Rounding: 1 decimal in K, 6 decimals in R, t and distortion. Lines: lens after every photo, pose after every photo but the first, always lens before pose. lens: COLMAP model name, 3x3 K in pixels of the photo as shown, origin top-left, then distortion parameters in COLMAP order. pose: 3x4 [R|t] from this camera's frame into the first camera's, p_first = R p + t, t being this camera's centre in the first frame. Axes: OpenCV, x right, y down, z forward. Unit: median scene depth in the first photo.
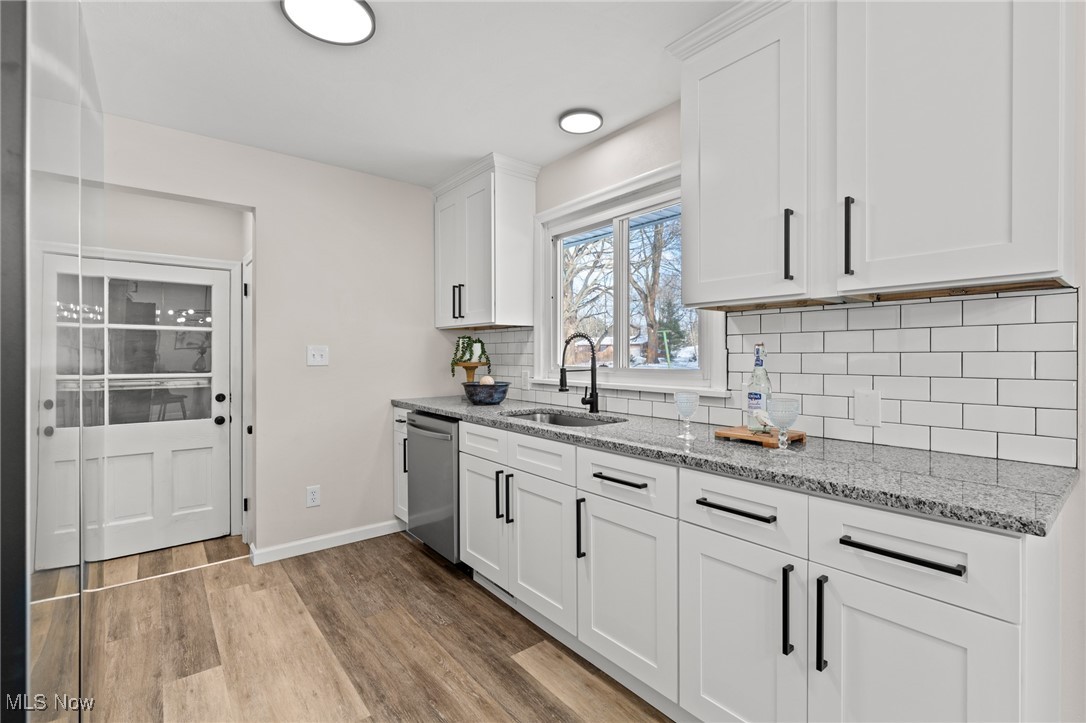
lens RADIAL K [[483.1, 0, 540.8], [0, 483.1, 358.2], [0, 0, 1]] dist [0.001280, -0.000319]
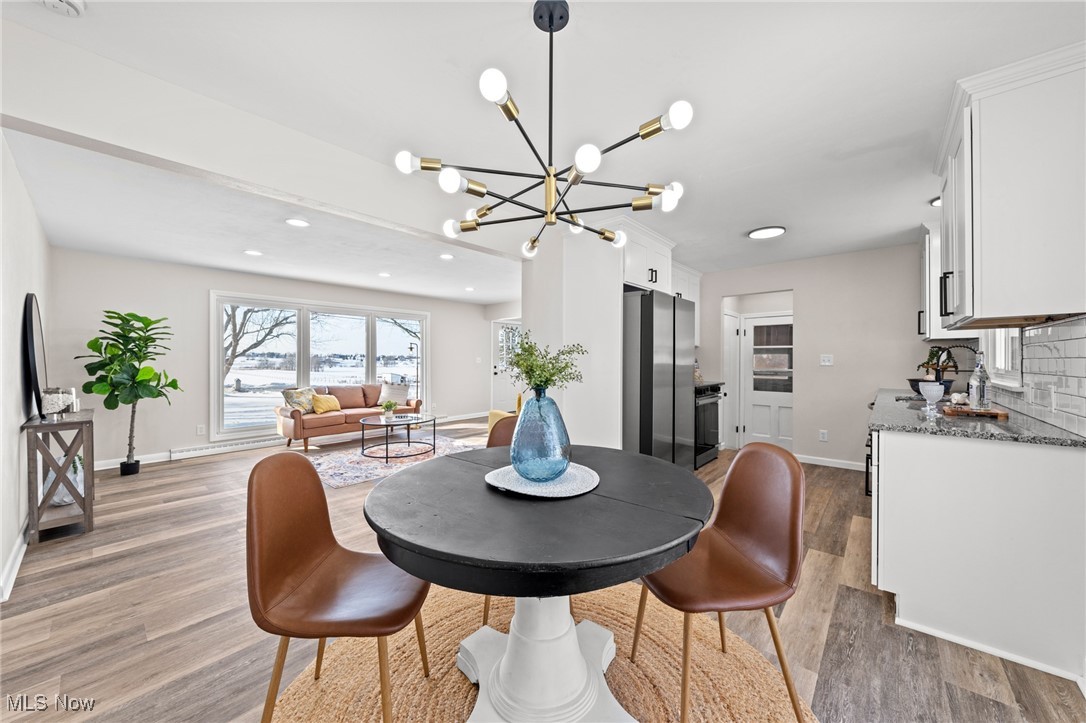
lens RADIAL K [[393.5, 0, 543.0], [0, 393.5, 361.5], [0, 0, 1]] dist [-0.002844, -0.000030]
pose [[0.177460, 0.004112, -0.984119, 1.049031], [-0.006024, 0.999977, 0.003092, 0.001538], [0.984110, 0.005379, 0.177480, -0.424487]]
